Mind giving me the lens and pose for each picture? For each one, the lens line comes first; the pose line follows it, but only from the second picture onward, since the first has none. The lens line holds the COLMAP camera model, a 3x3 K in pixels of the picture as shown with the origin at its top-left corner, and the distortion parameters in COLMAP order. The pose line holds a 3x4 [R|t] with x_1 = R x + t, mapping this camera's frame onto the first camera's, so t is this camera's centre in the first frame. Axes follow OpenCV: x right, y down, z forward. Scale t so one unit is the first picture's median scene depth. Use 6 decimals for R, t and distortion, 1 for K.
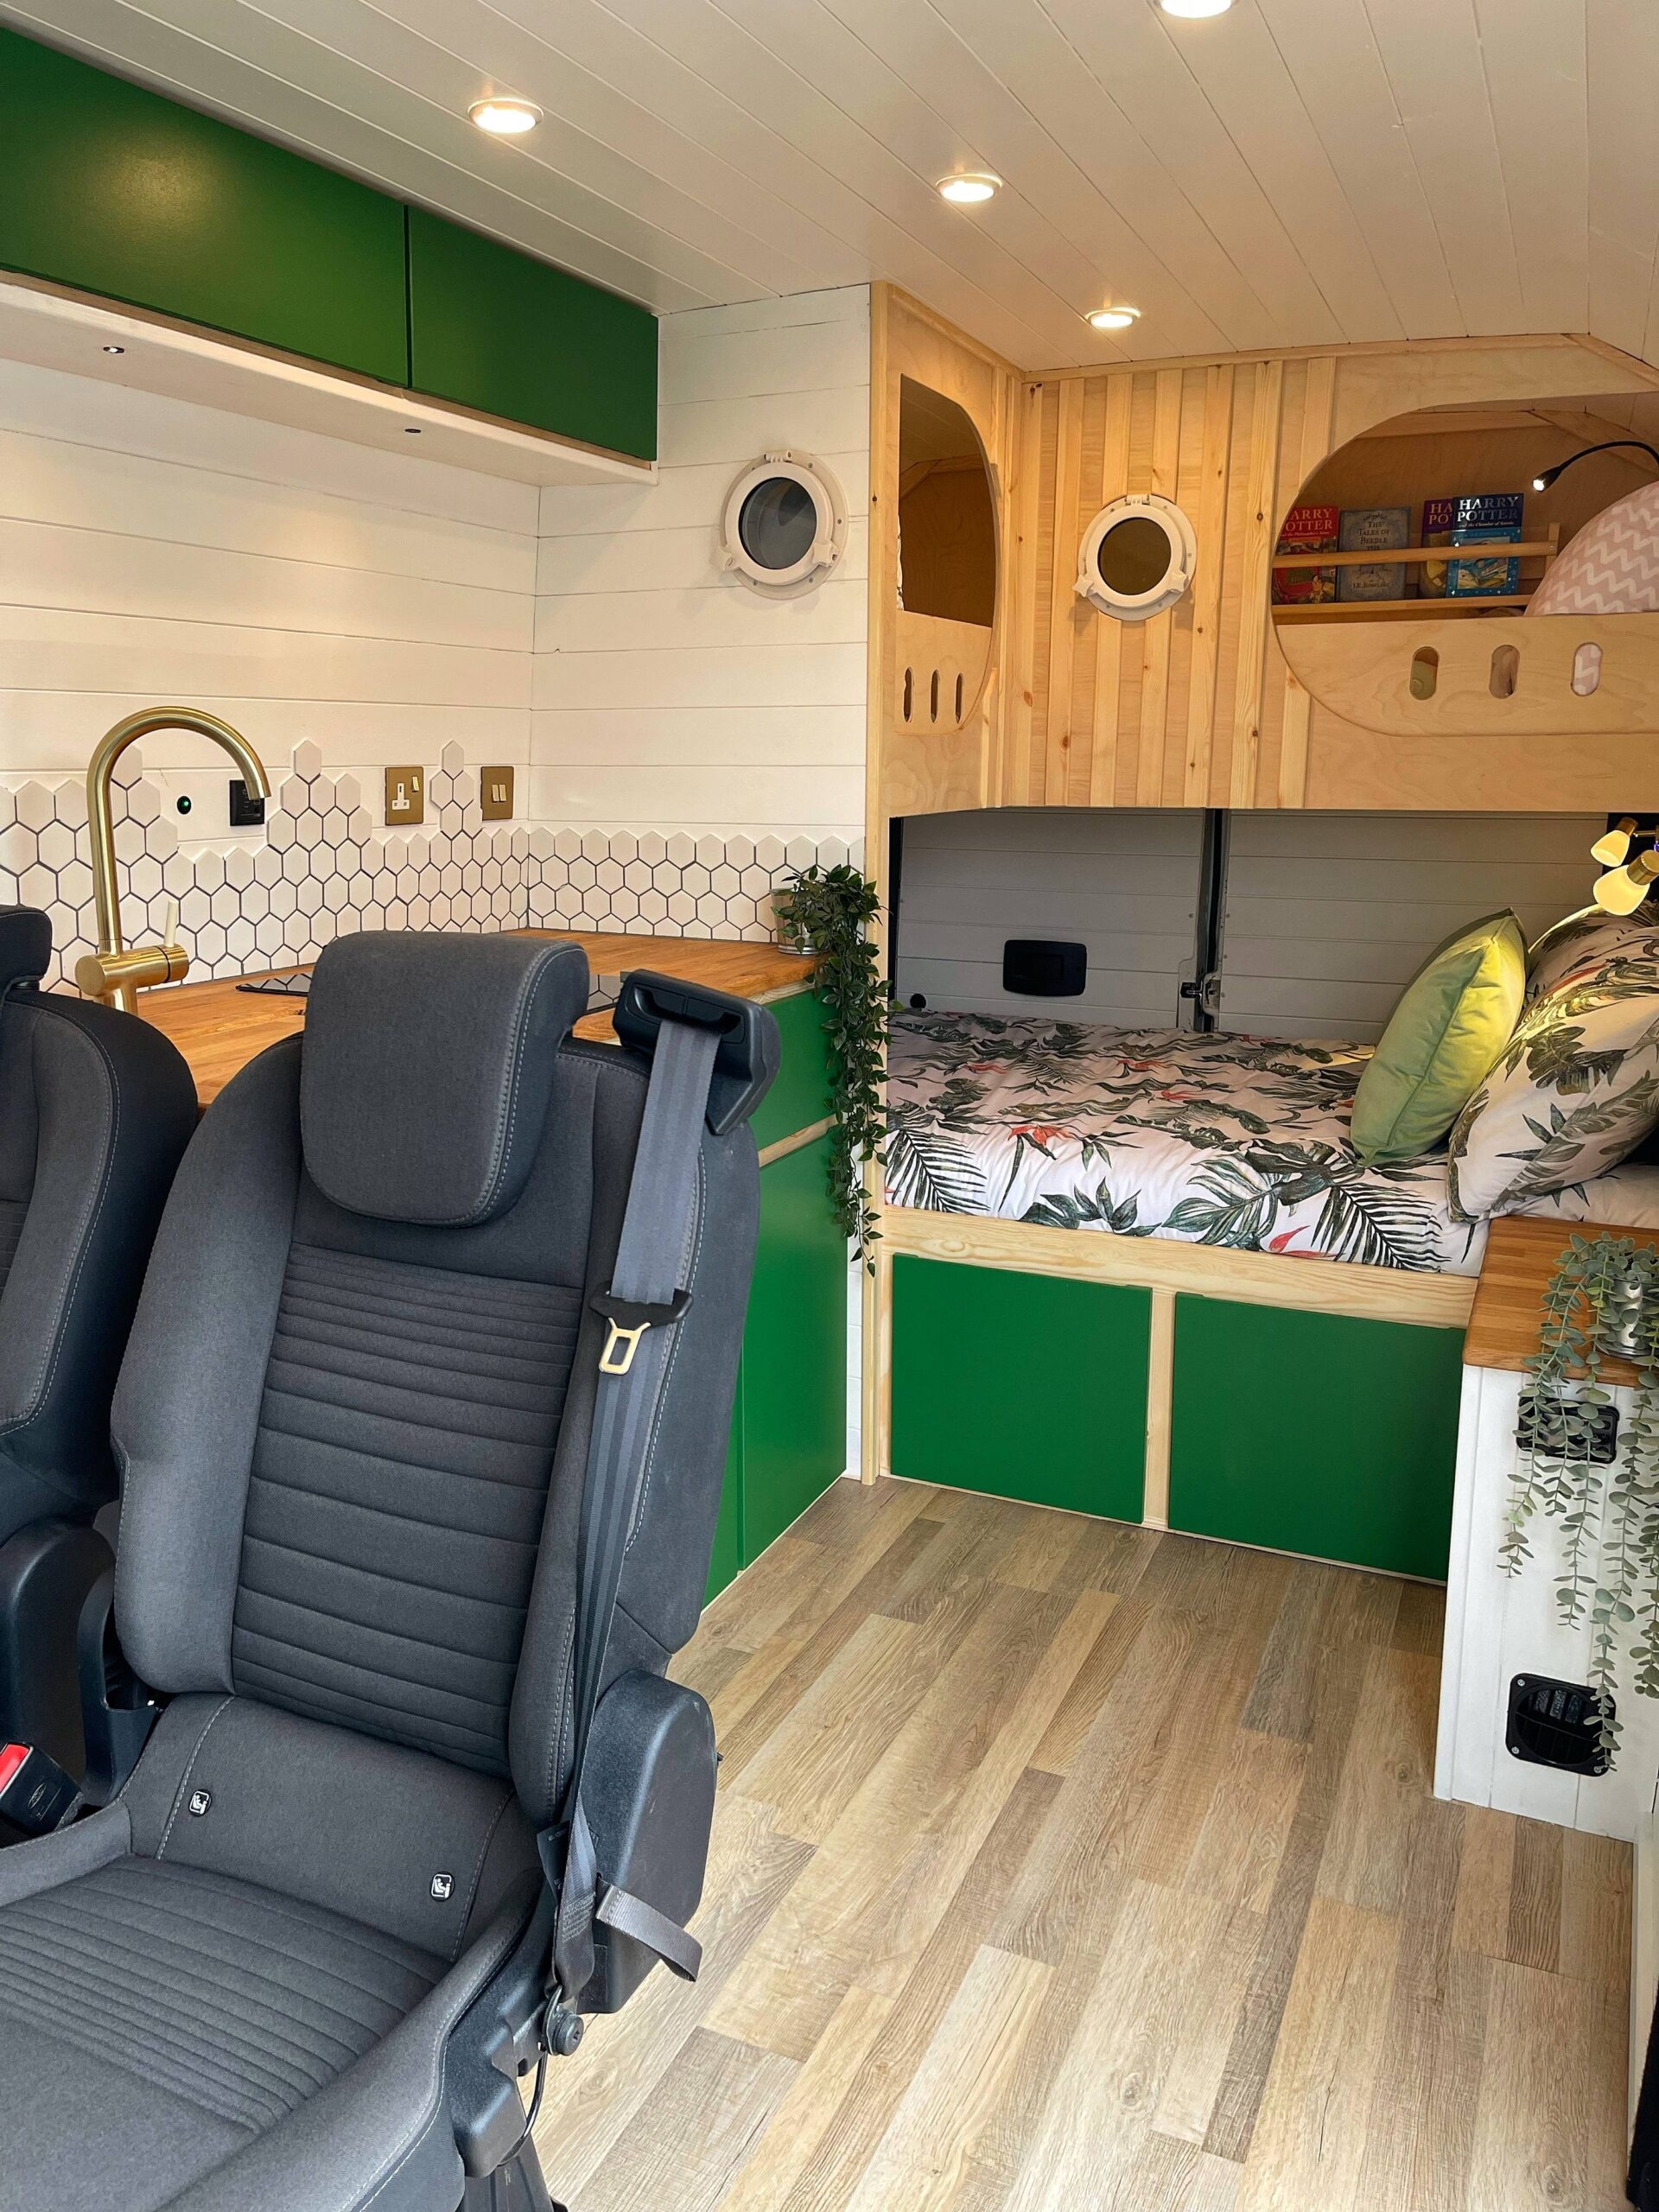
lens RADIAL K [[1683.6, 0, 818.6], [0, 1683.6, 1102.7], [0, 0, 1]] dist [0.062132, -0.072779]
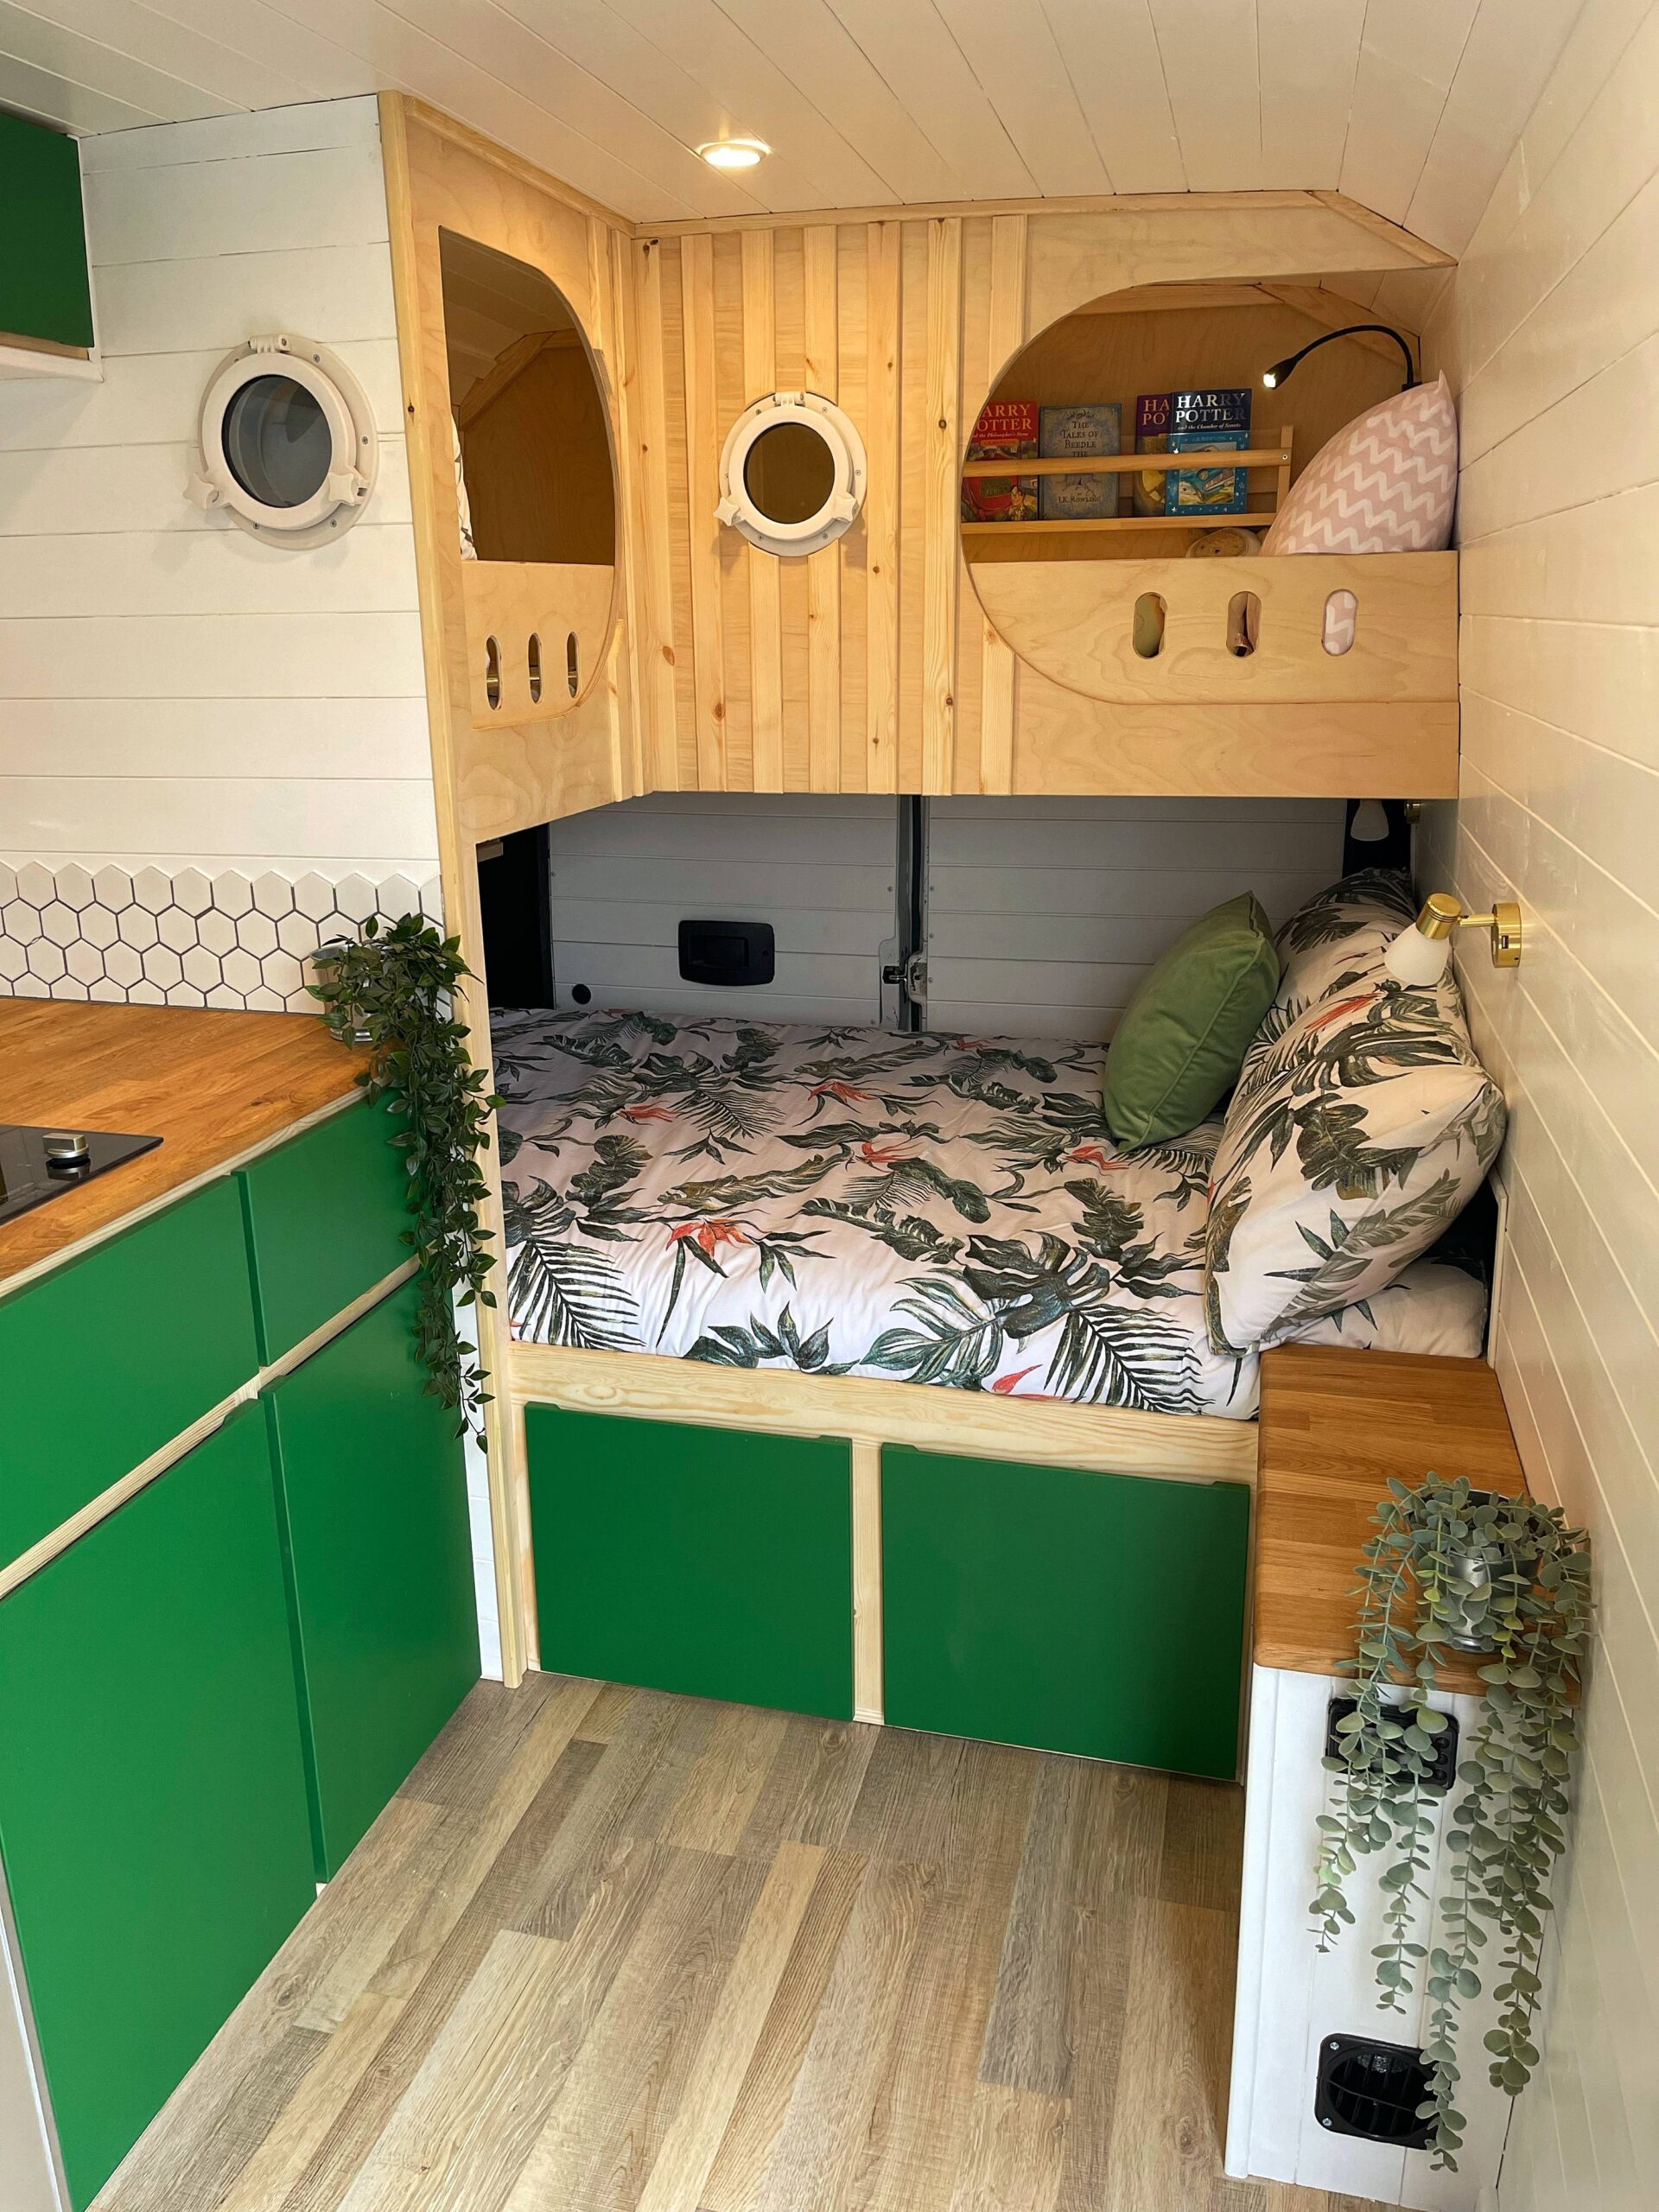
lens RADIAL K [[1683.6, 0, 821.7], [0, 1683.6, 1101.0], [0, 0, 1]] dist [0.062132, -0.072779]
pose [[0.986002, -0.061492, 0.154983, 0.072421], [0.049308, 0.995471, 0.081274, -0.113262], [-0.159279, -0.072495, 0.984568, 0.241996]]
